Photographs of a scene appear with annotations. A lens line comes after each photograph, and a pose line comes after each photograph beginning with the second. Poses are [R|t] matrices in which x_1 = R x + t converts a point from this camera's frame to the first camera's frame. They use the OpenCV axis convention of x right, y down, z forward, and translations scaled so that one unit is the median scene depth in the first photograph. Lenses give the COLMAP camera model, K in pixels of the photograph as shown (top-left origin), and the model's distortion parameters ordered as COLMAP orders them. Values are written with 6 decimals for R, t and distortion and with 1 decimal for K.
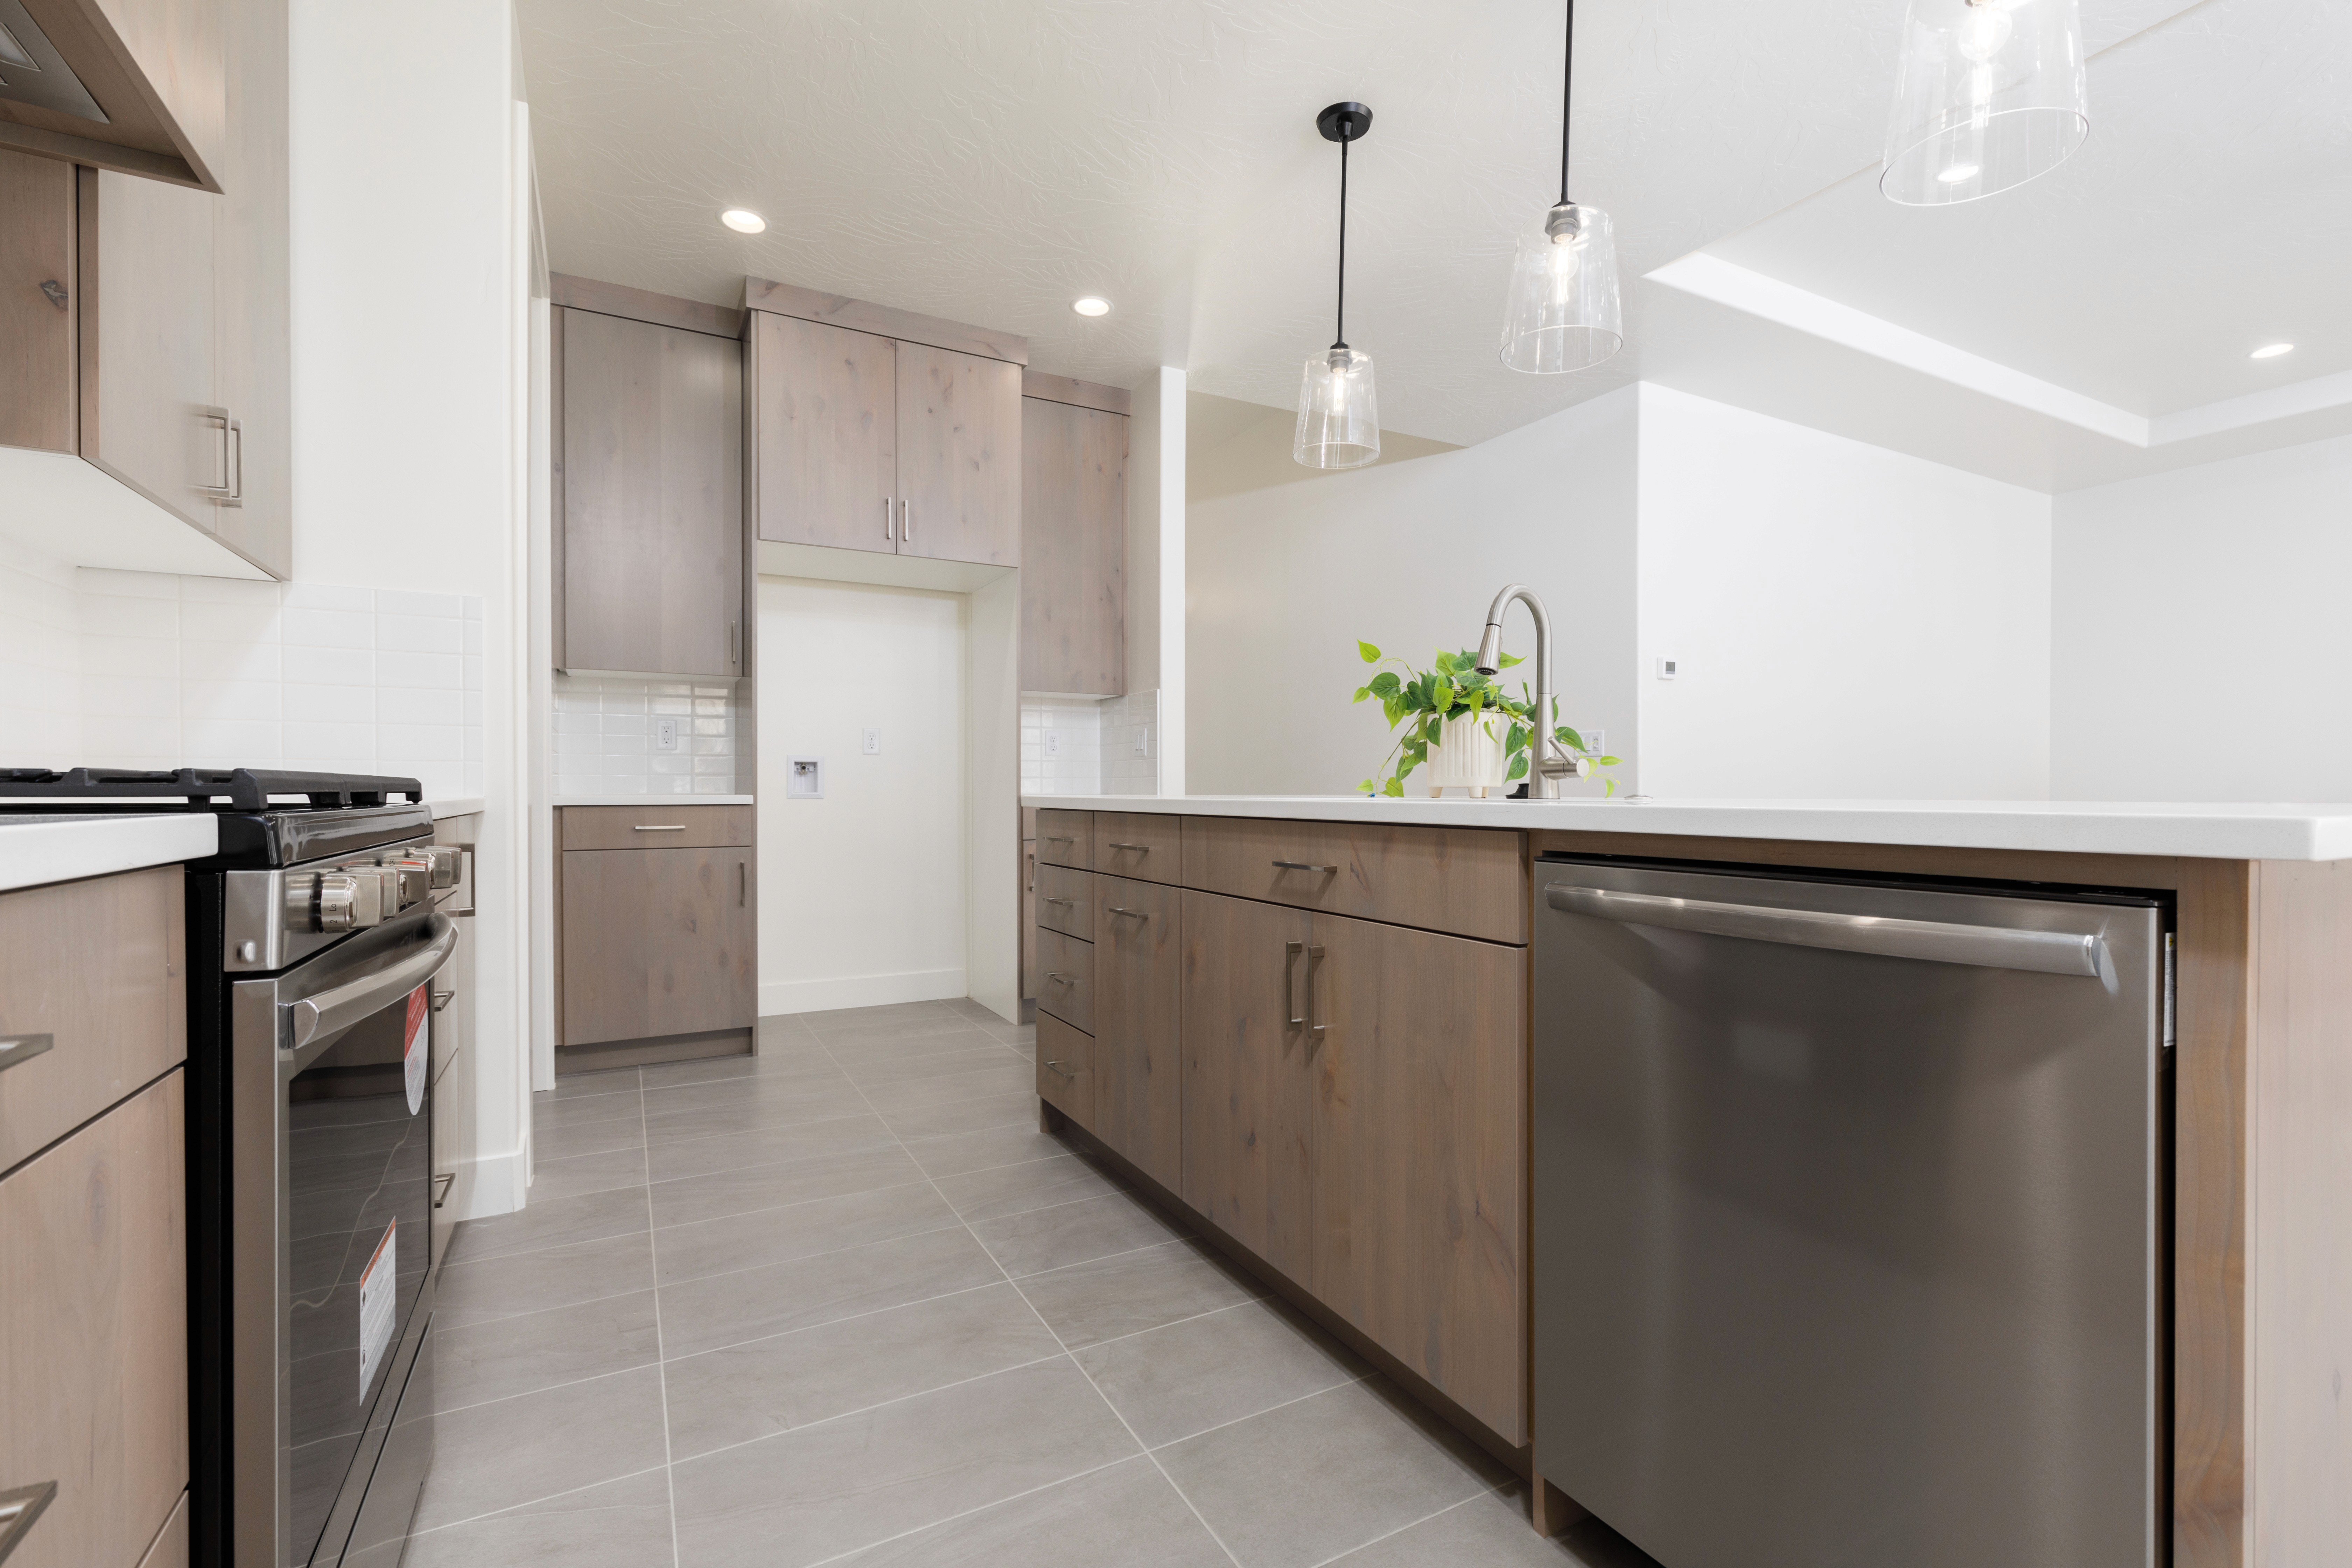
lens RADIAL K [[1050.3, 0, 1186.3], [0, 1050.3, 795.9], [0, 0, 1]] dist [0.007636, -0.001323]
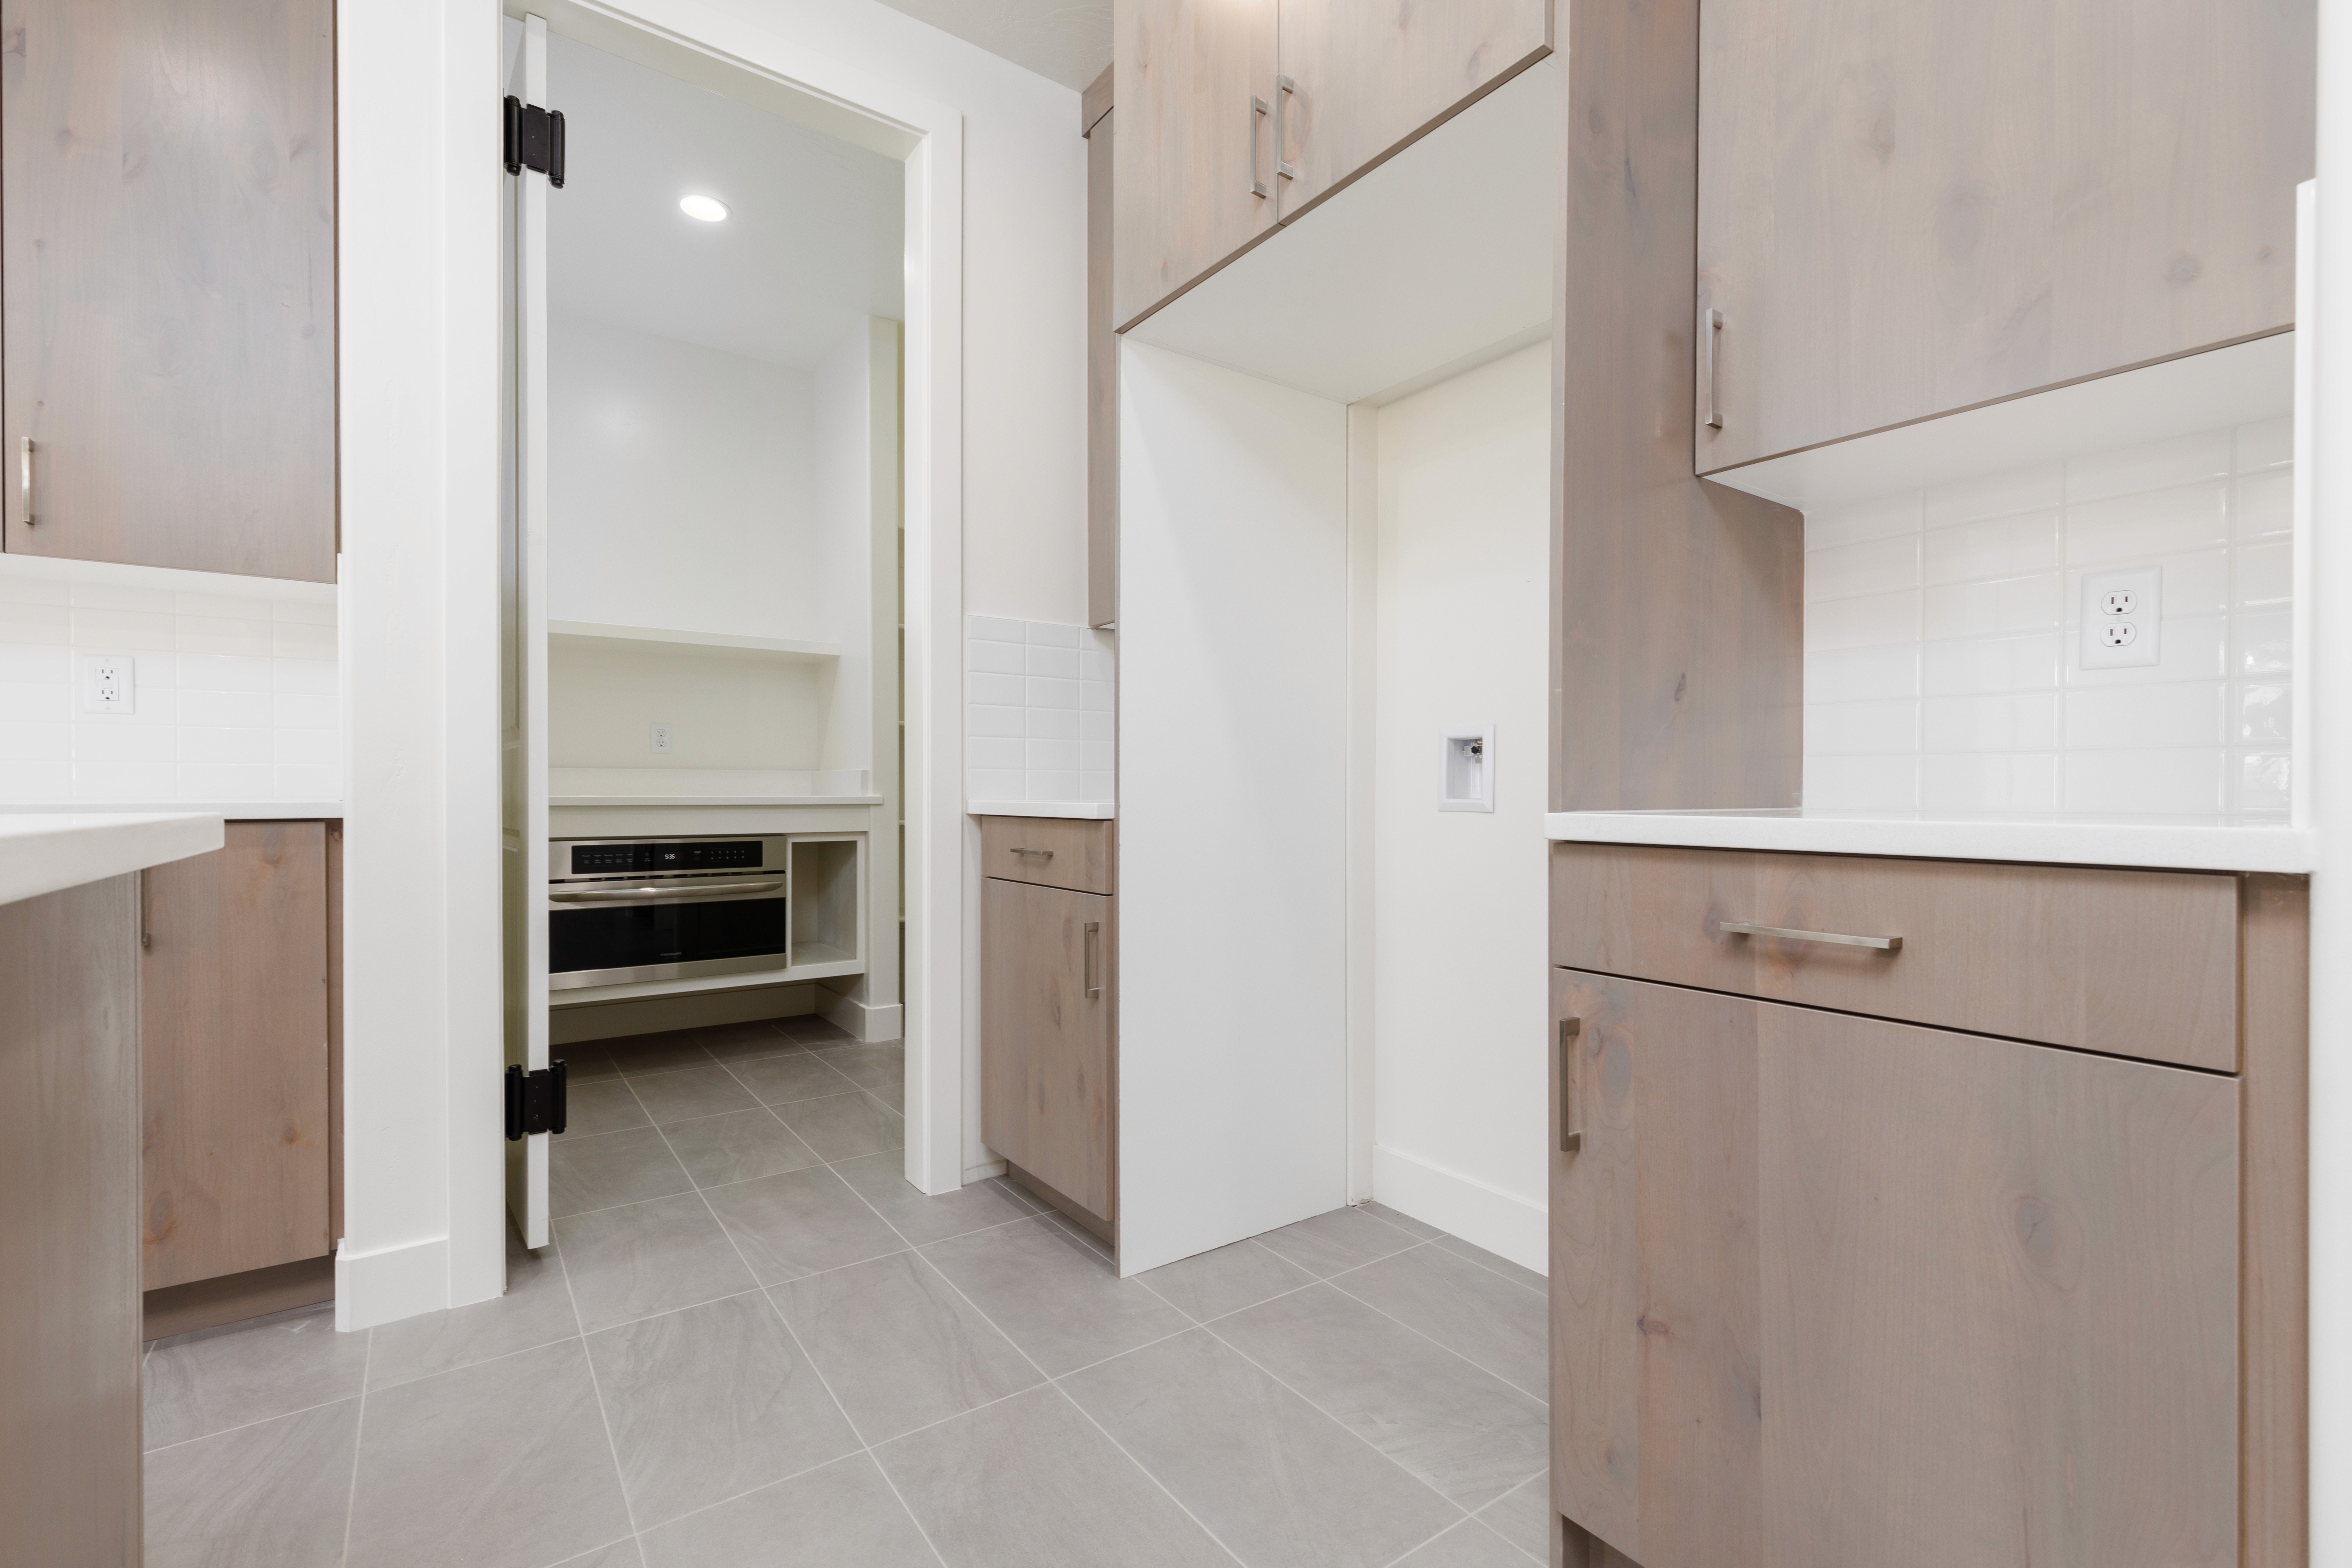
lens RADIAL K [[1050.3, 0, 1191.3], [0, 1050.3, 798.8], [0, 0, 1]] dist [0.007636, -0.001323]
pose [[0.140183, 0.006170, -0.990106, 0.147071], [-0.009892, 0.999939, 0.004830, -0.005992], [0.990076, 0.009117, 0.140235, 1.021644]]
